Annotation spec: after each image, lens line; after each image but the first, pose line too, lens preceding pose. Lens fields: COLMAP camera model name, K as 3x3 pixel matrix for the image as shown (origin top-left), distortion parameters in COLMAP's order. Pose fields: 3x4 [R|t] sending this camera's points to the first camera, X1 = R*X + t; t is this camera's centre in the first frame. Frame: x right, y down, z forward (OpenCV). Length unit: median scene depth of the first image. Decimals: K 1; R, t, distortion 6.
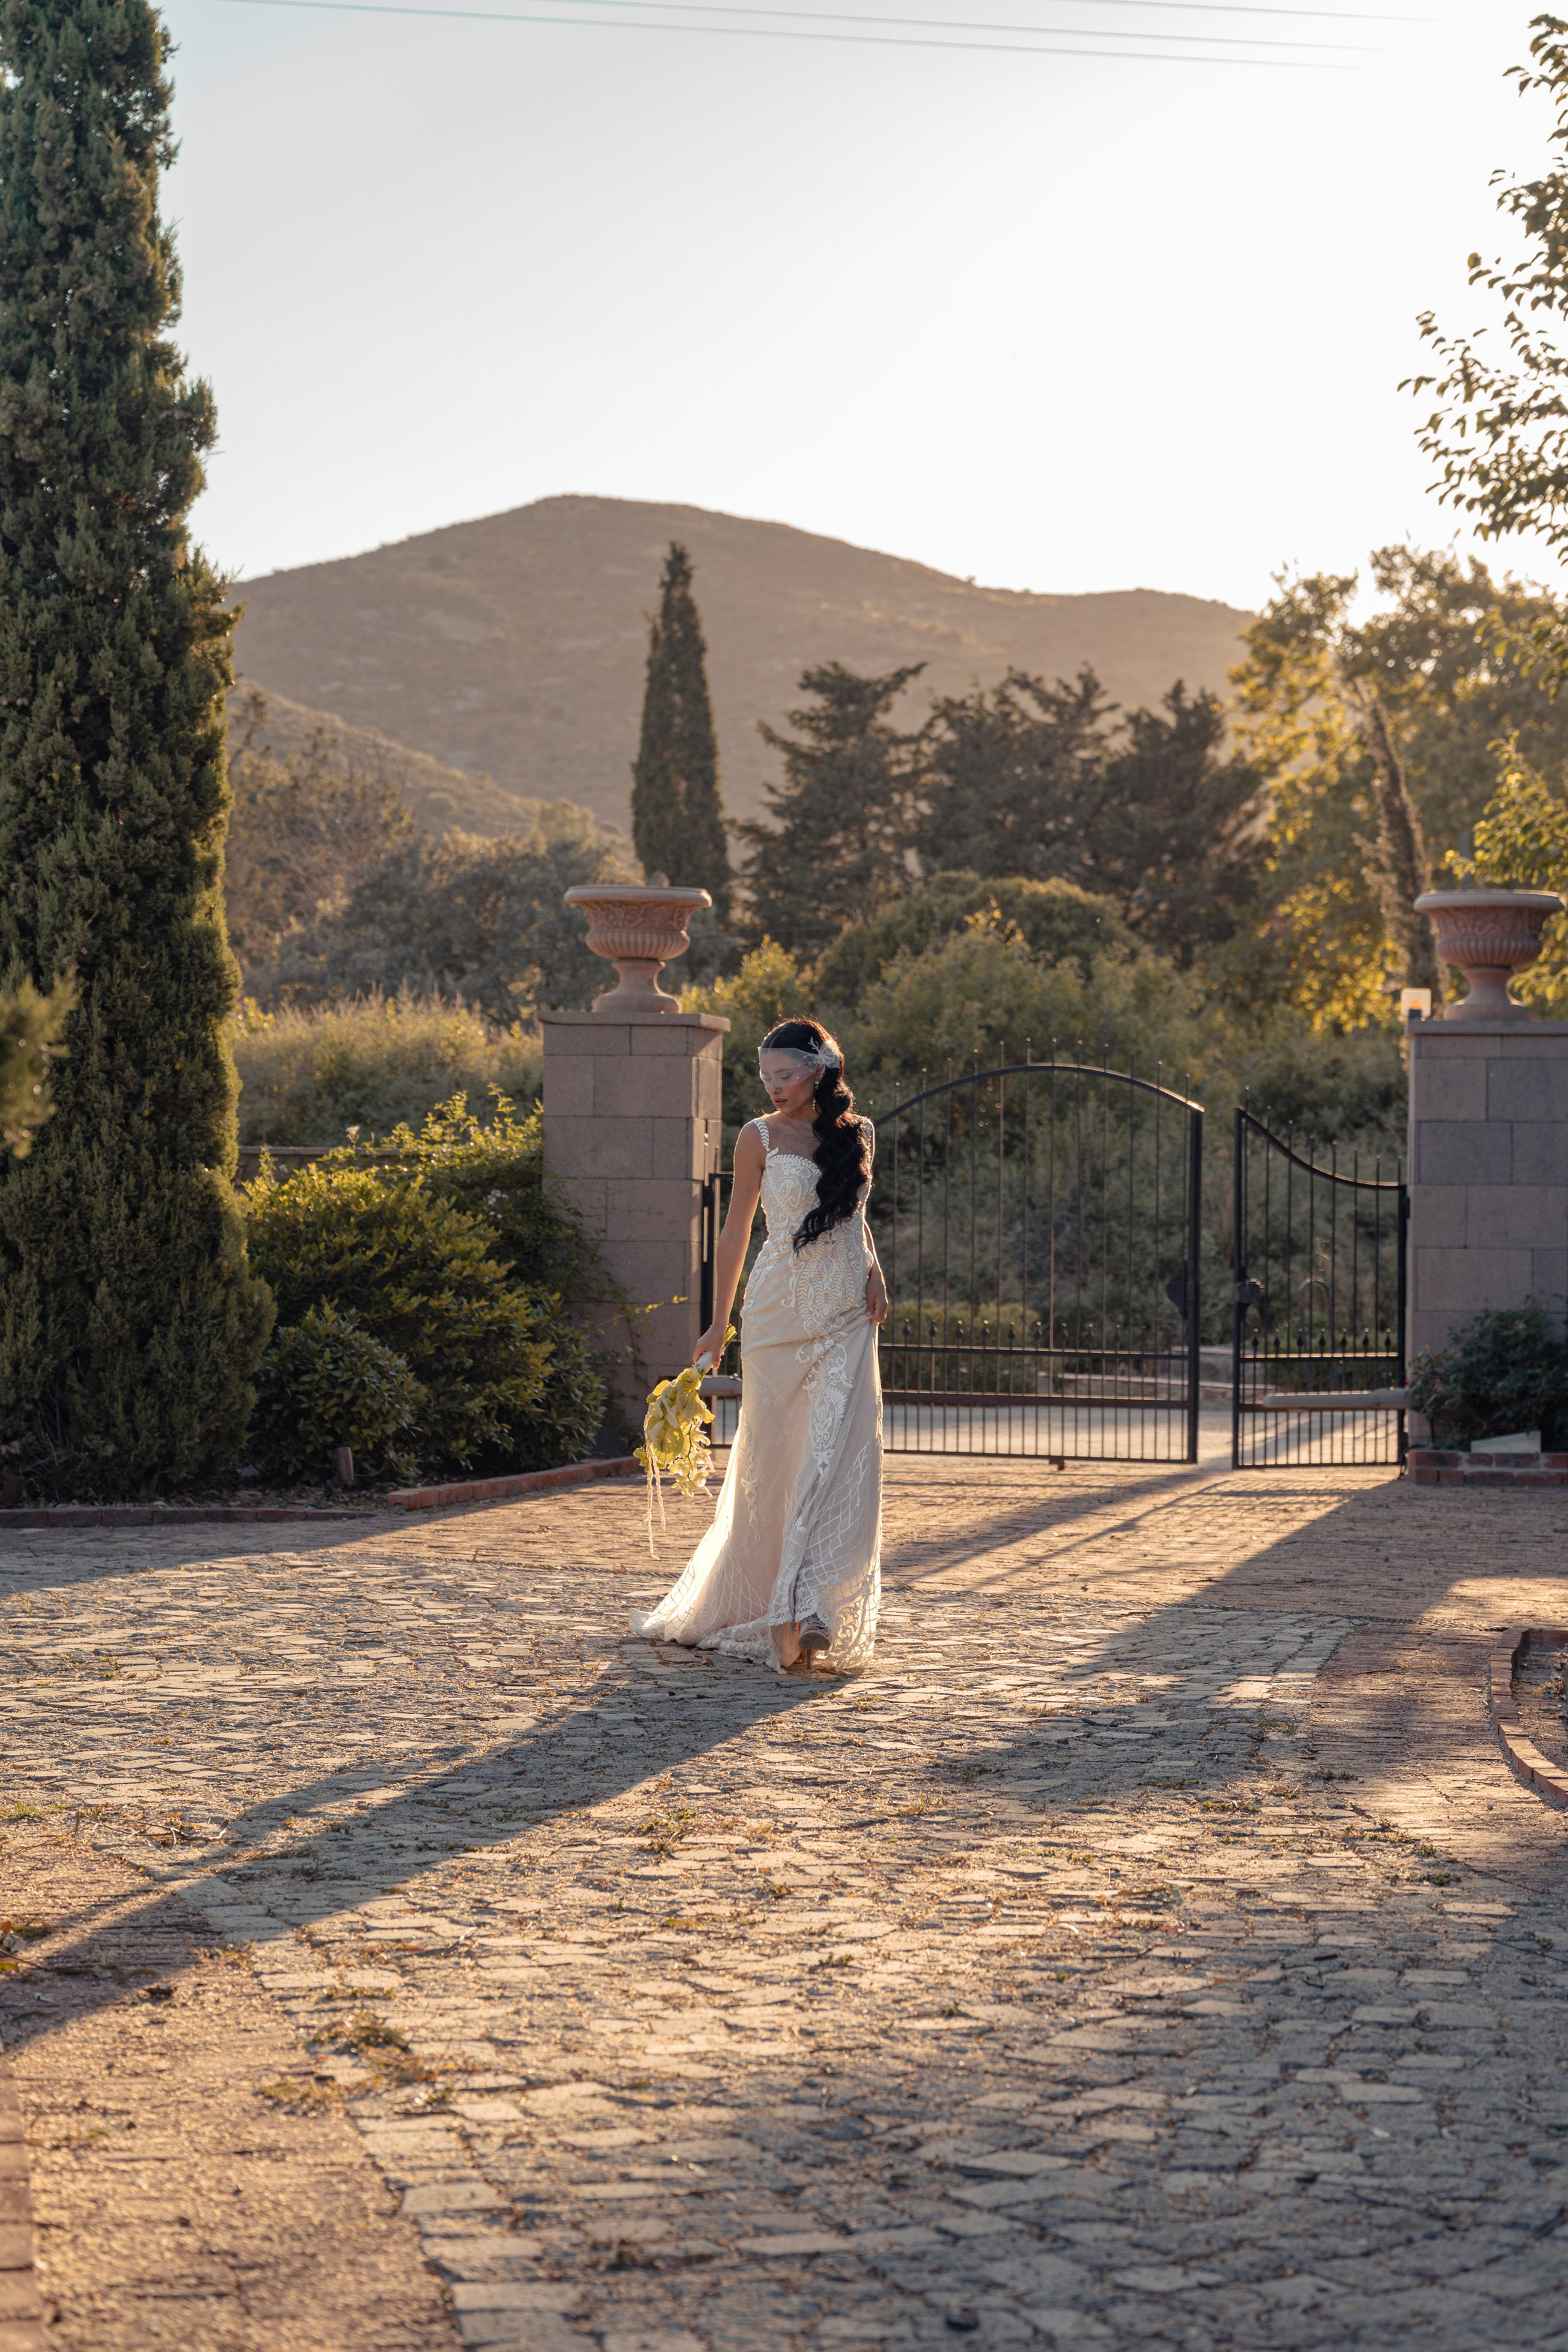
lens RADIAL K [[4694.8, 0, 797.4], [0, 4694.8, 1184.4], [0, 0, 1]] dist [0.062893, 0.000000]
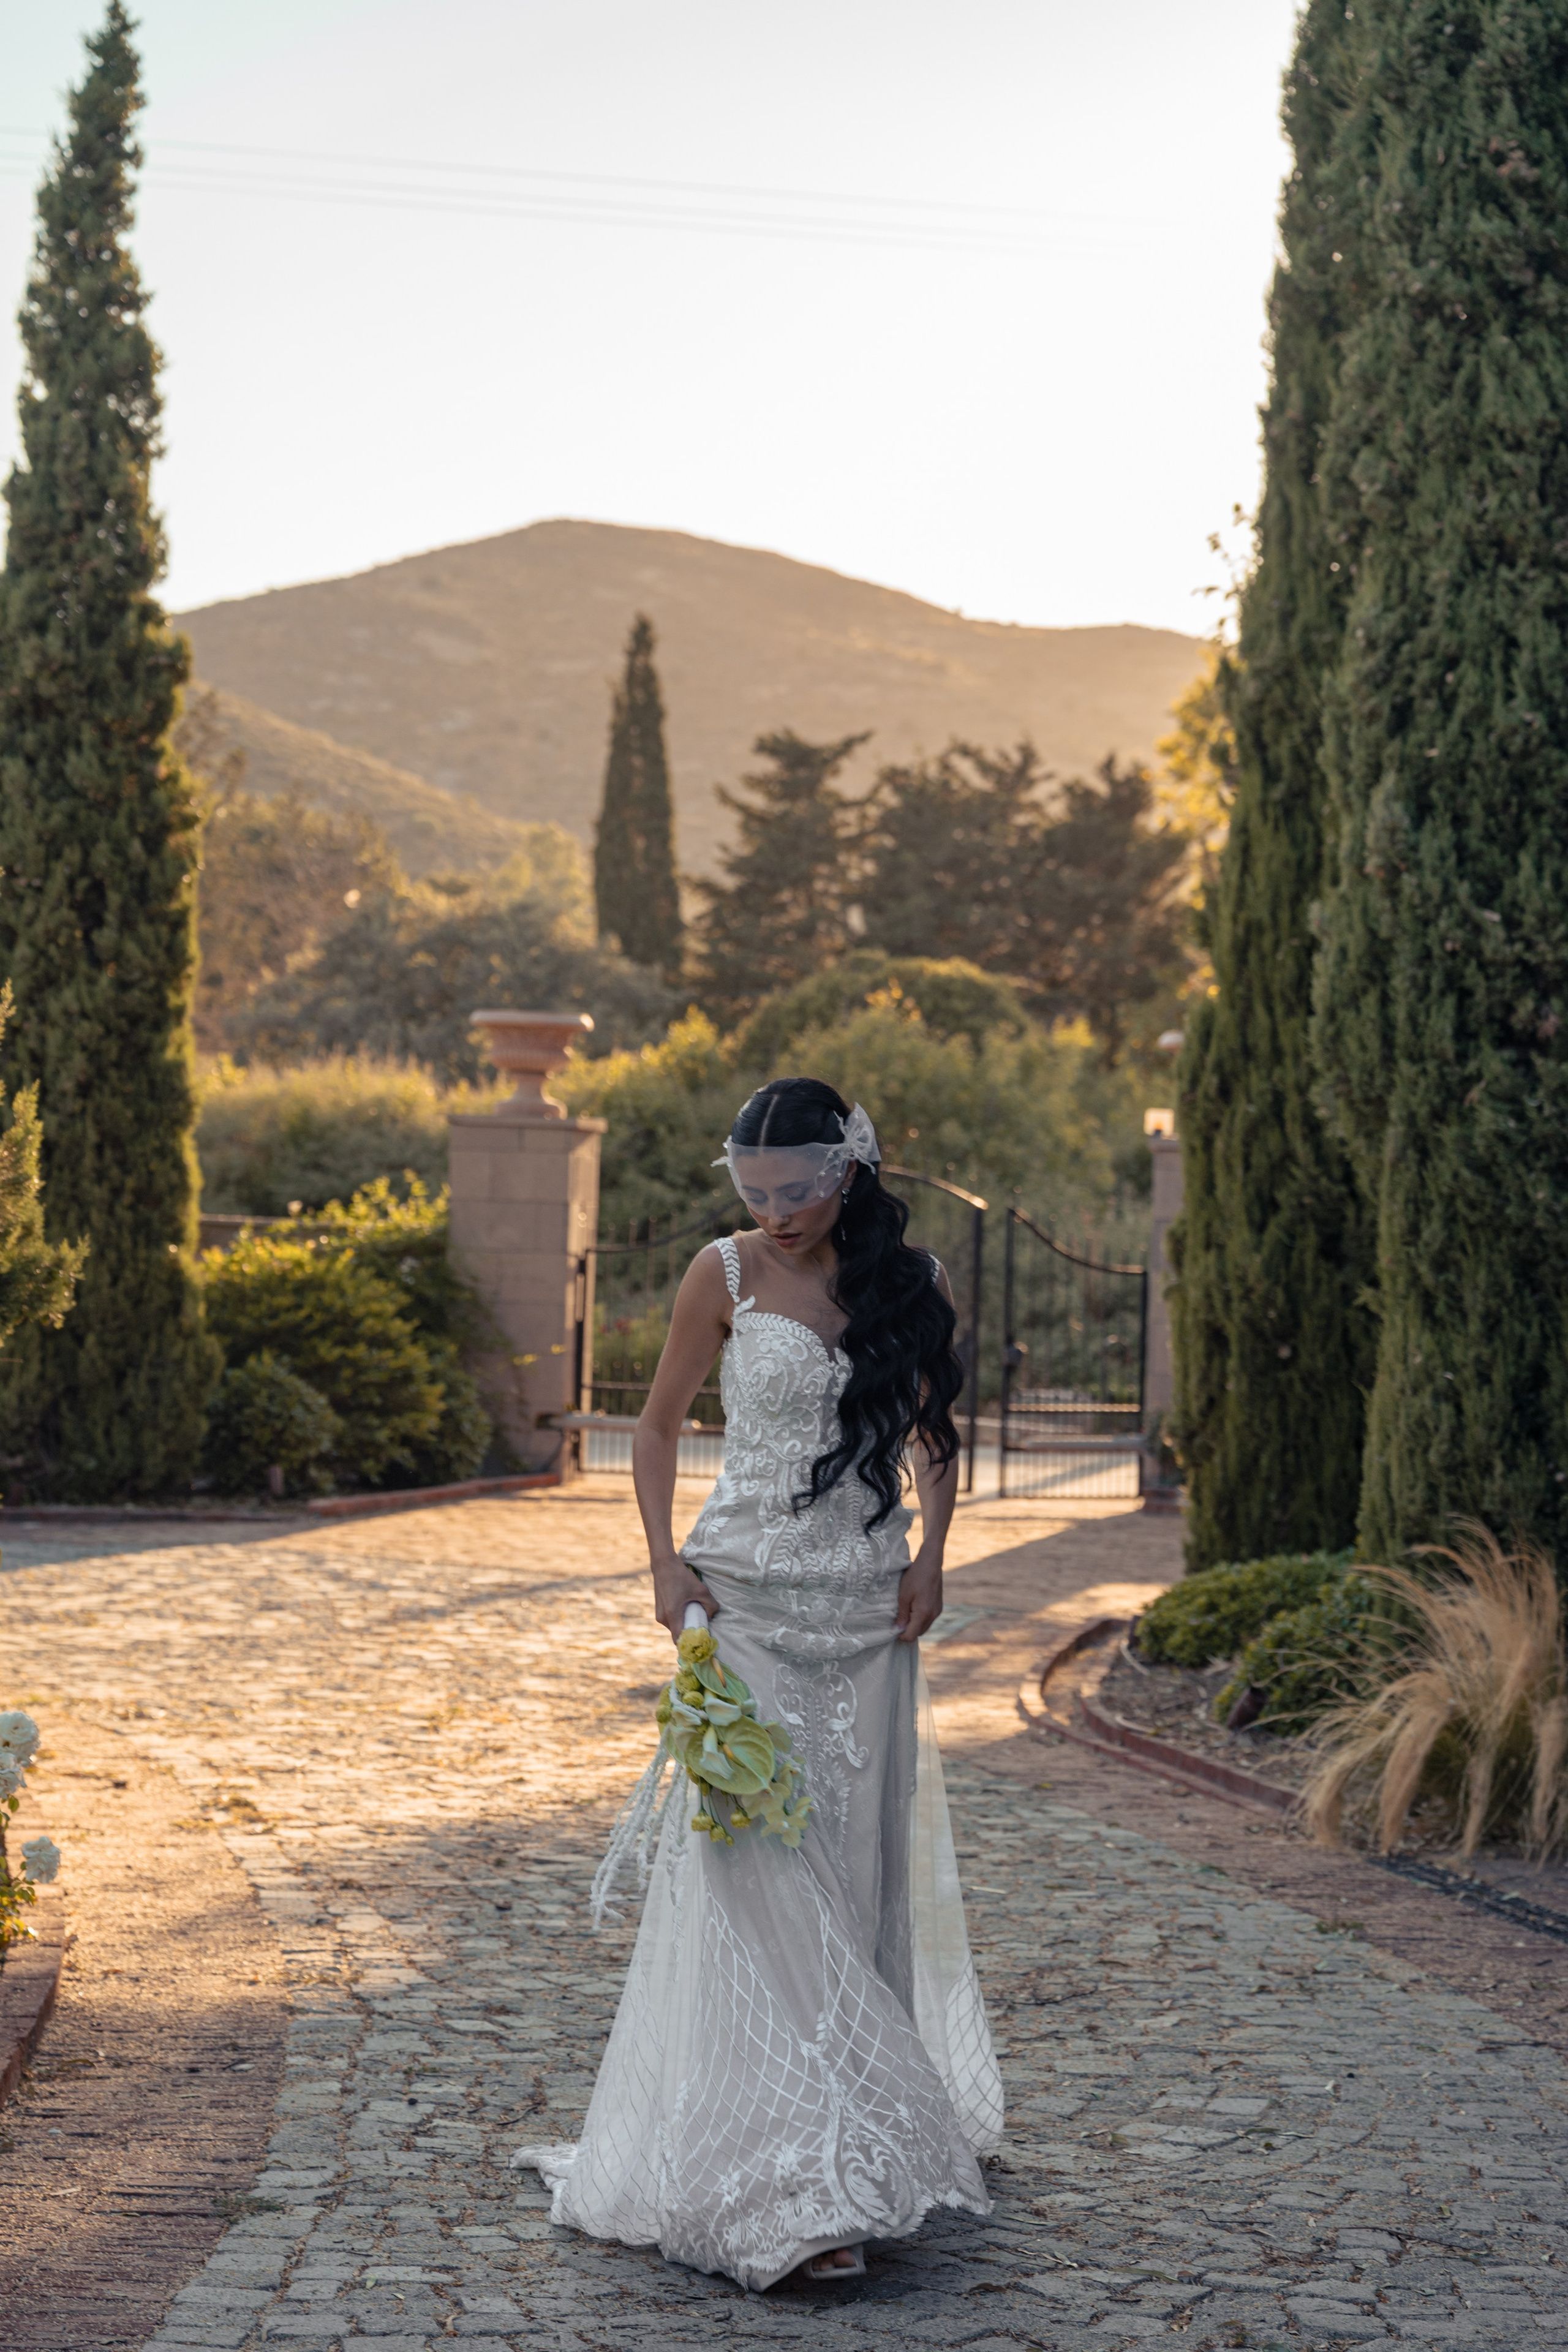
lens RADIAL K [[4694.8, 0, 771.8], [0, 4694.8, 1173.5], [0, 0, 1]] dist [0.062893, 0.000000]
pose [[0.999769, 0.021444, -0.001648, 0.038618], [-0.021454, 0.999749, -0.006443, -0.018086], [0.001510, 0.006477, 0.999978, -0.276165]]
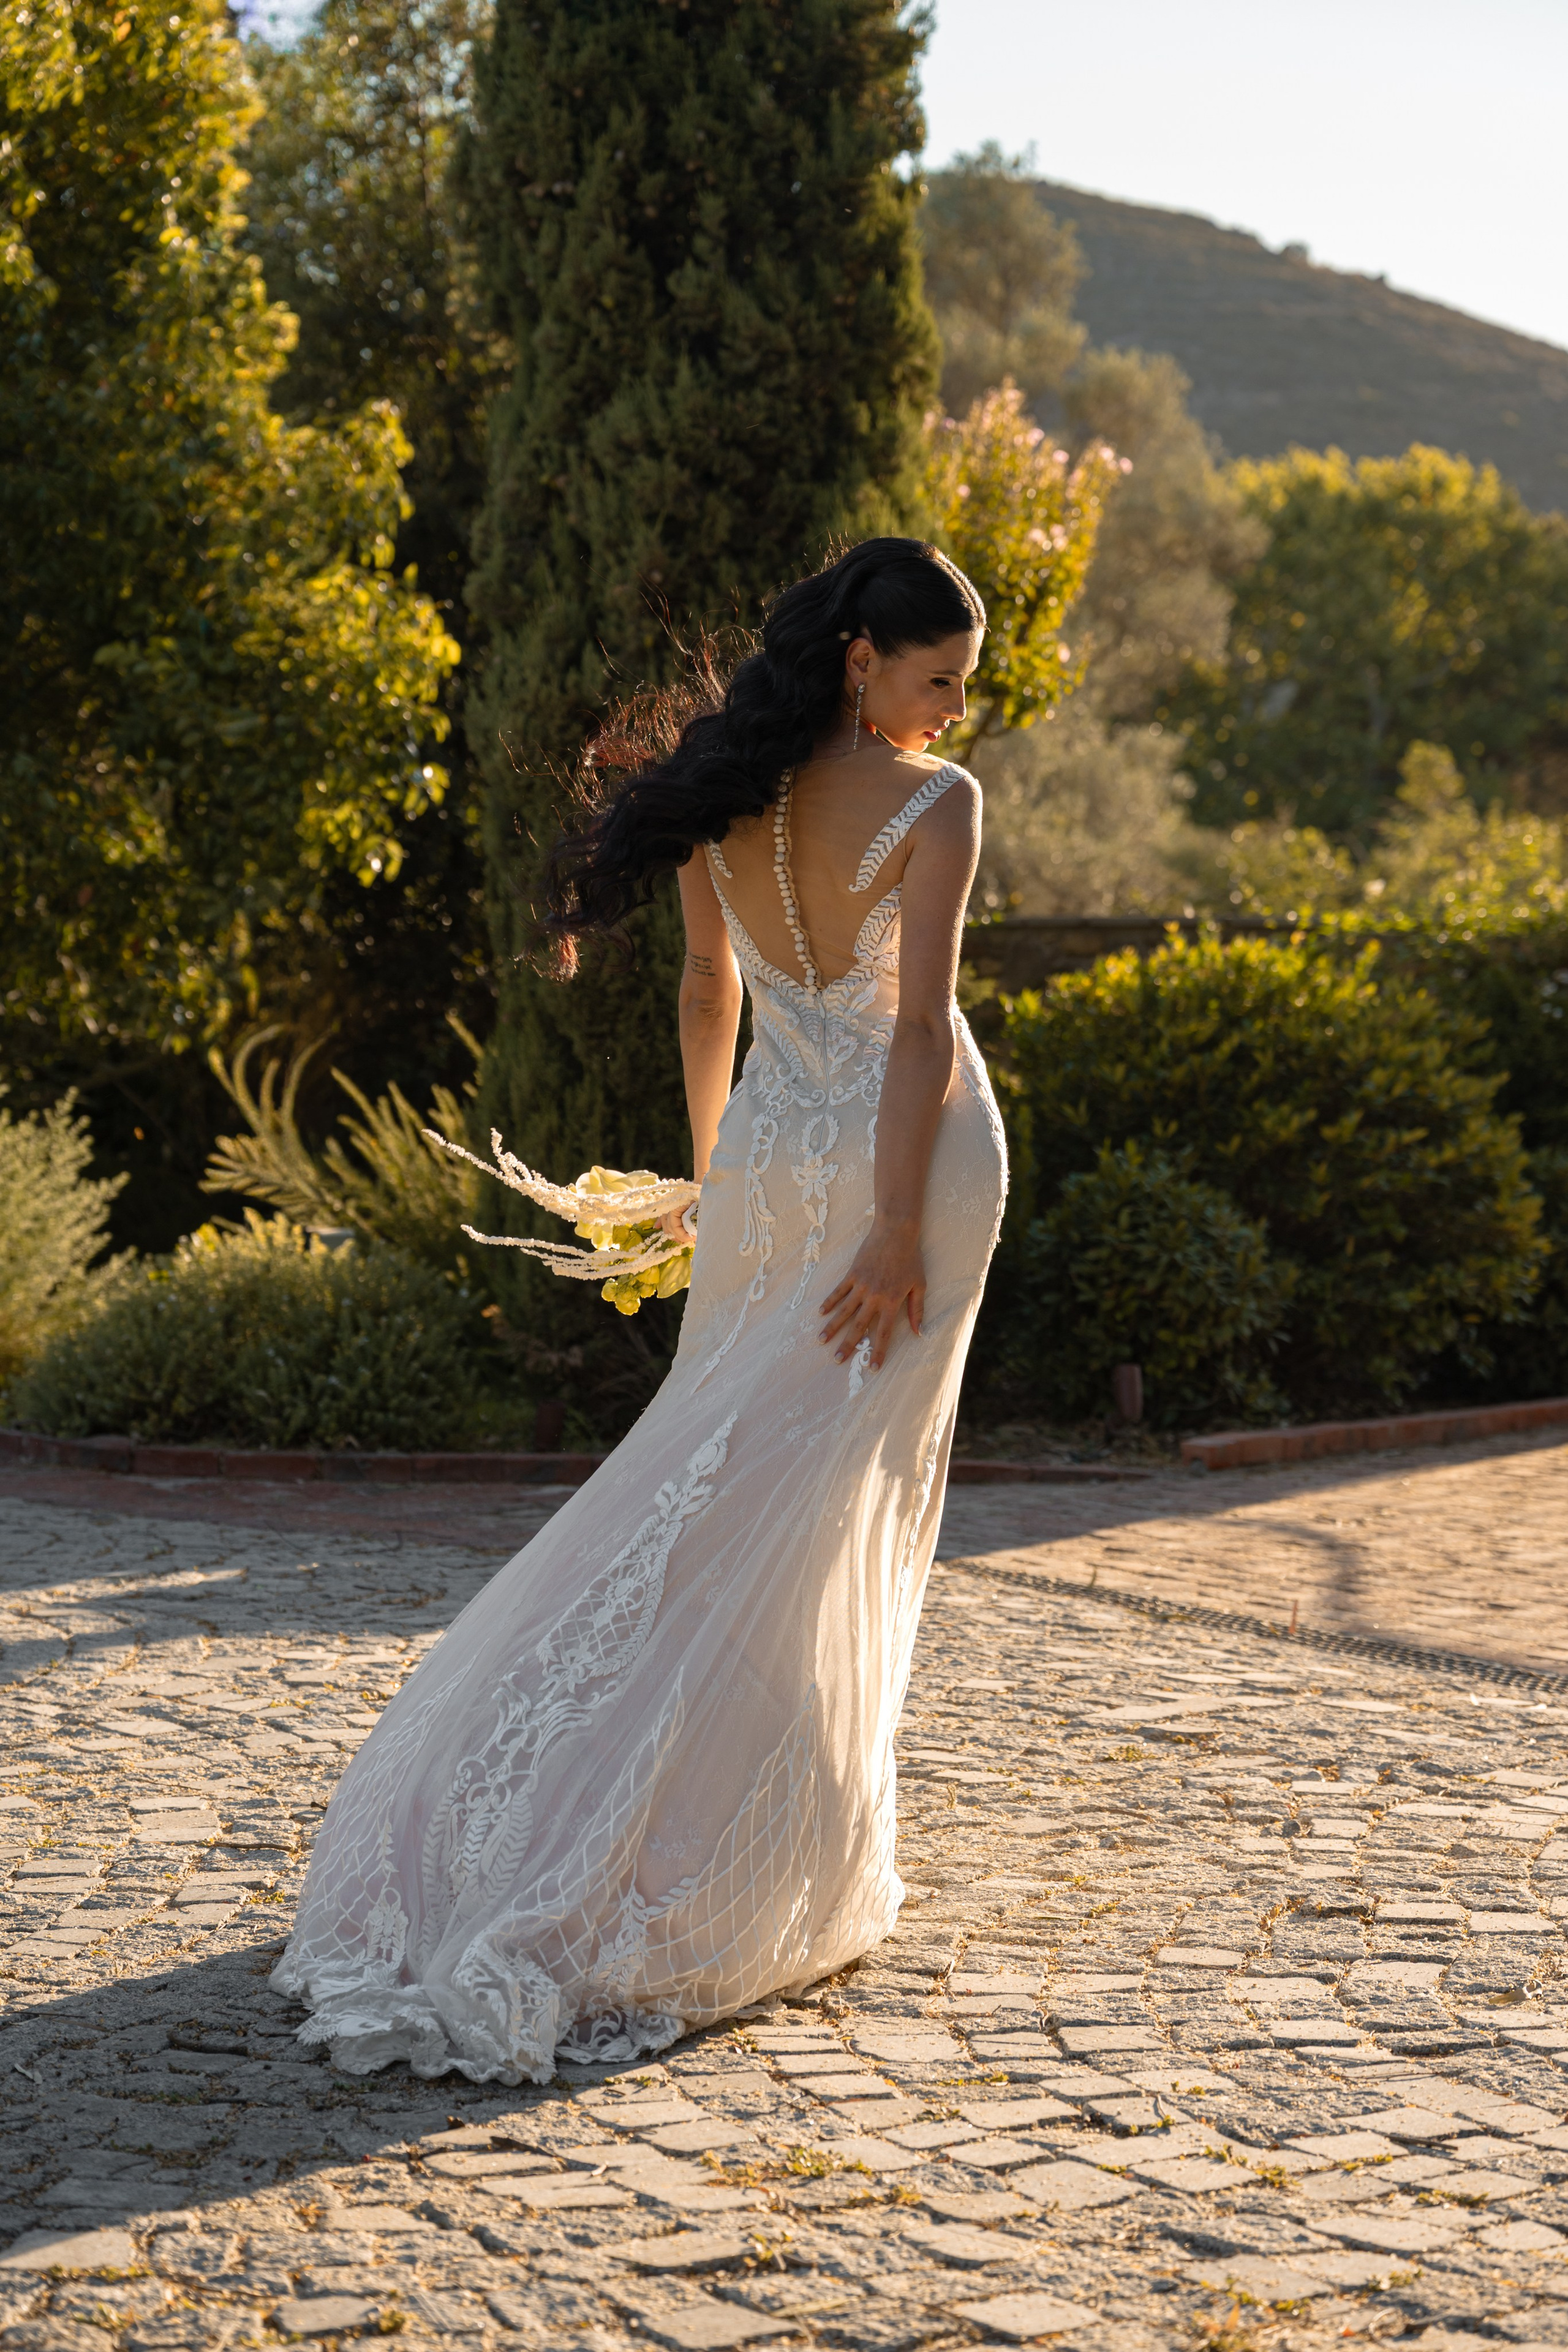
lens RADIAL K [[4694.8, 0, 783.1], [0, 4694.8, 1162.9], [0, 0, 1]] dist [0.062893, 0.000000]
pose [[0.921600, 0.001098, -0.388138, 0.105404], [0.007556, 0.999756, 0.020770, 0.015612], [0.388066, -0.022075, 0.921367, 0.403693]]
